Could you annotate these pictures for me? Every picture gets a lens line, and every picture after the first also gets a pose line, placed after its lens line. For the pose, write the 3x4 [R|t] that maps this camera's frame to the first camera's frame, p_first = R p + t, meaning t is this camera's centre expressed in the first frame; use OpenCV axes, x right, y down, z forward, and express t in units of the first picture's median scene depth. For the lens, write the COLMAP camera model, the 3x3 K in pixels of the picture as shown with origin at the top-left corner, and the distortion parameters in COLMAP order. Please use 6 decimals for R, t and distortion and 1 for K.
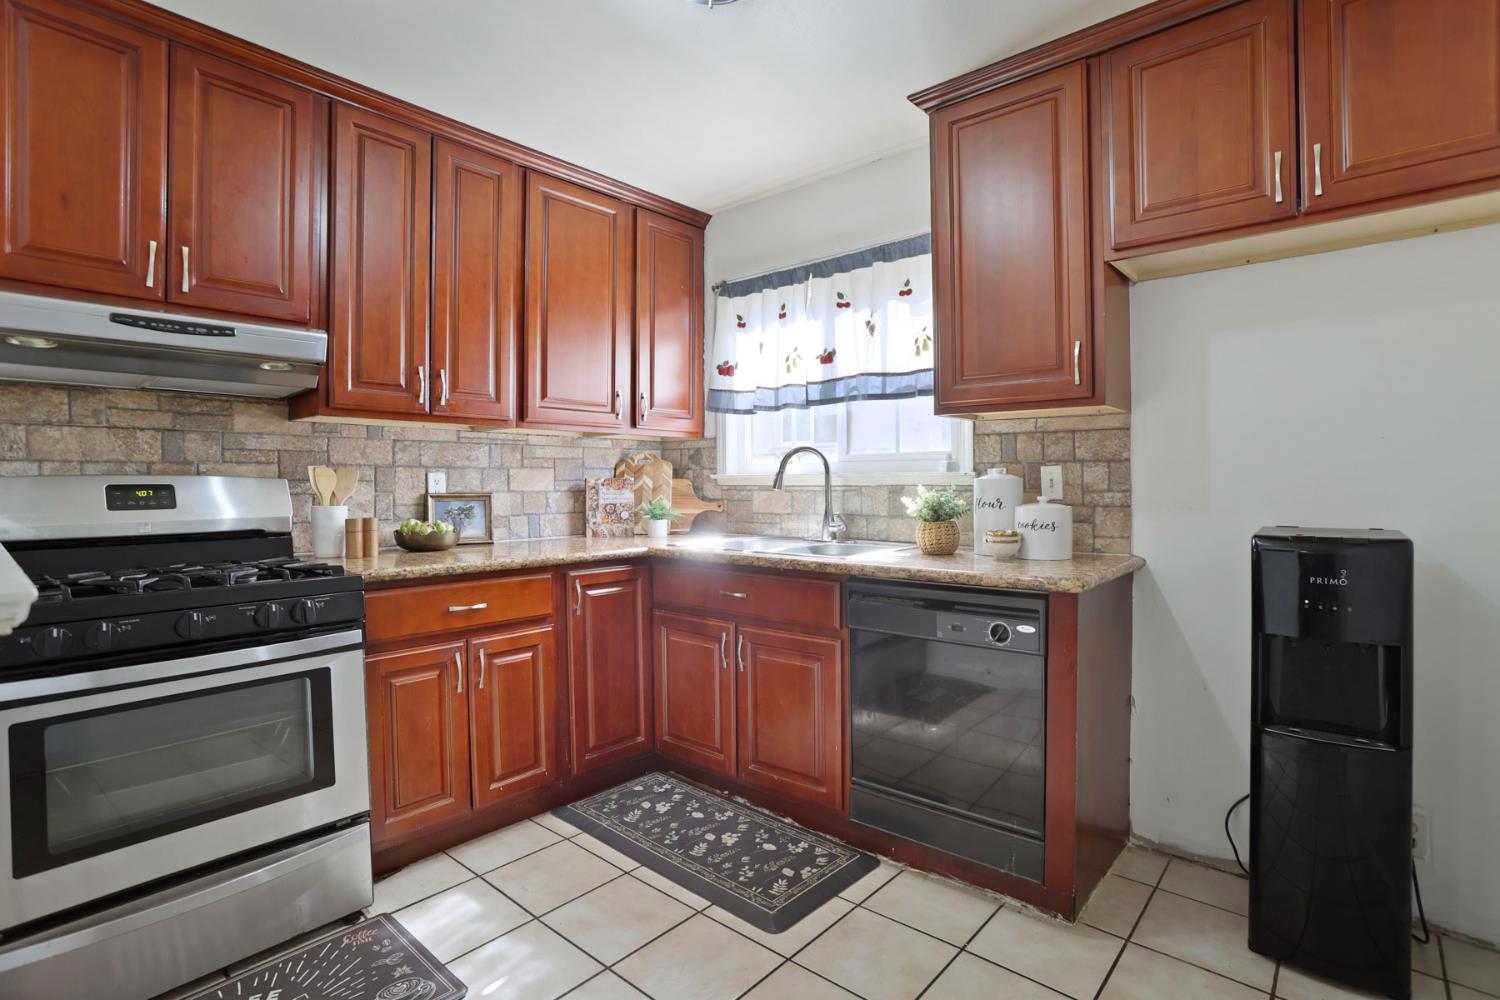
lens RADIAL K [[737.2, 0, 755.7], [0, 737.2, 491.7], [0, 0, 1]] dist [-0.065477, 0.024179]
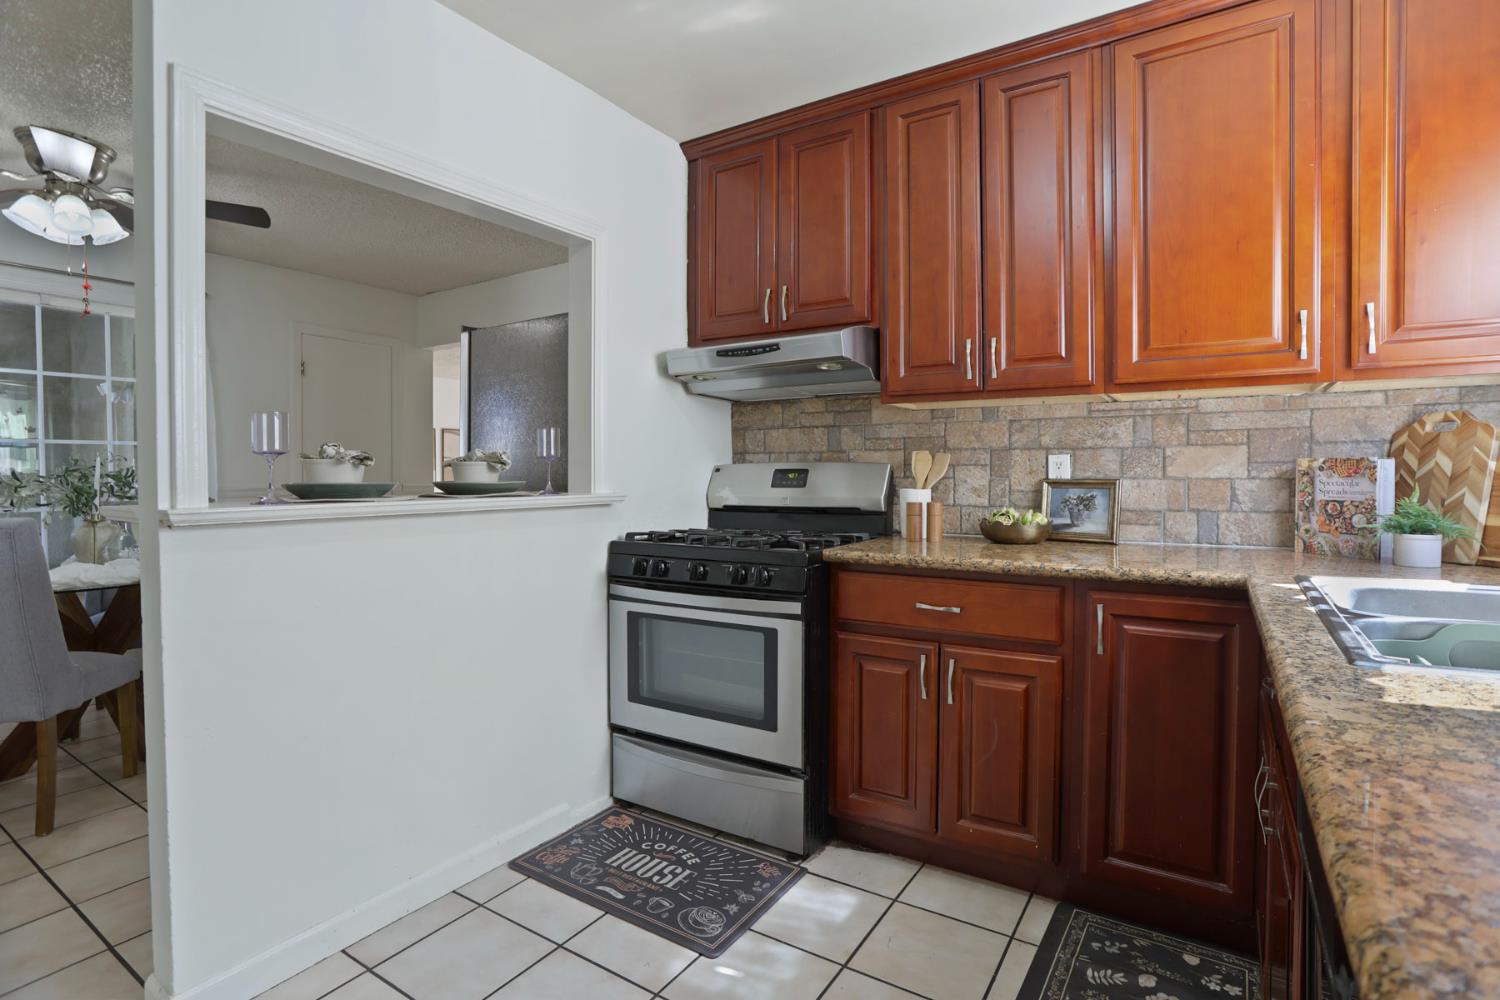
lens RADIAL K [[737.2, 0, 749.5], [0, 737.2, 486.5], [0, 0, 1]] dist [-0.065477, 0.024179]
pose [[0.131076, 0.023212, -0.991101, 0.431507], [-0.007732, 0.999719, 0.022392, -0.006146], [0.991342, 0.004728, 0.131219, 0.623801]]
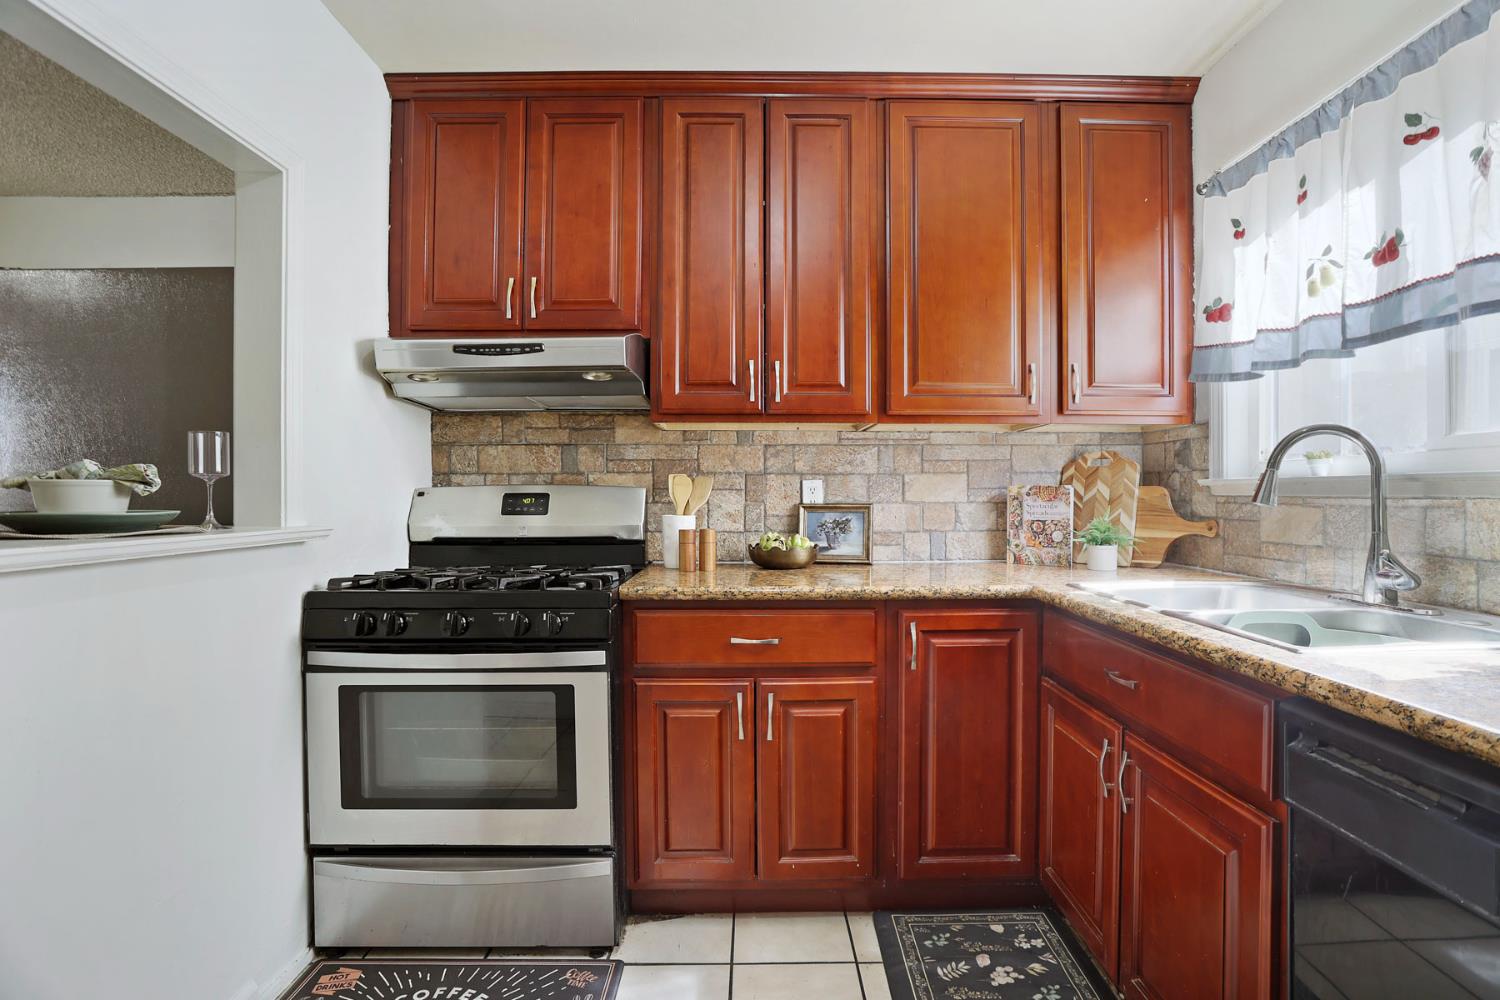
lens RADIAL K [[737.2, 0, 761.0], [0, 737.2, 504.7], [0, 0, 1]] dist [-0.065477, 0.024179]
pose [[0.661756, 0.012821, -0.749610, 0.229417], [-0.009191, 0.999917, 0.008988, -0.004527], [0.749663, 0.000942, 0.661819, 0.424449]]
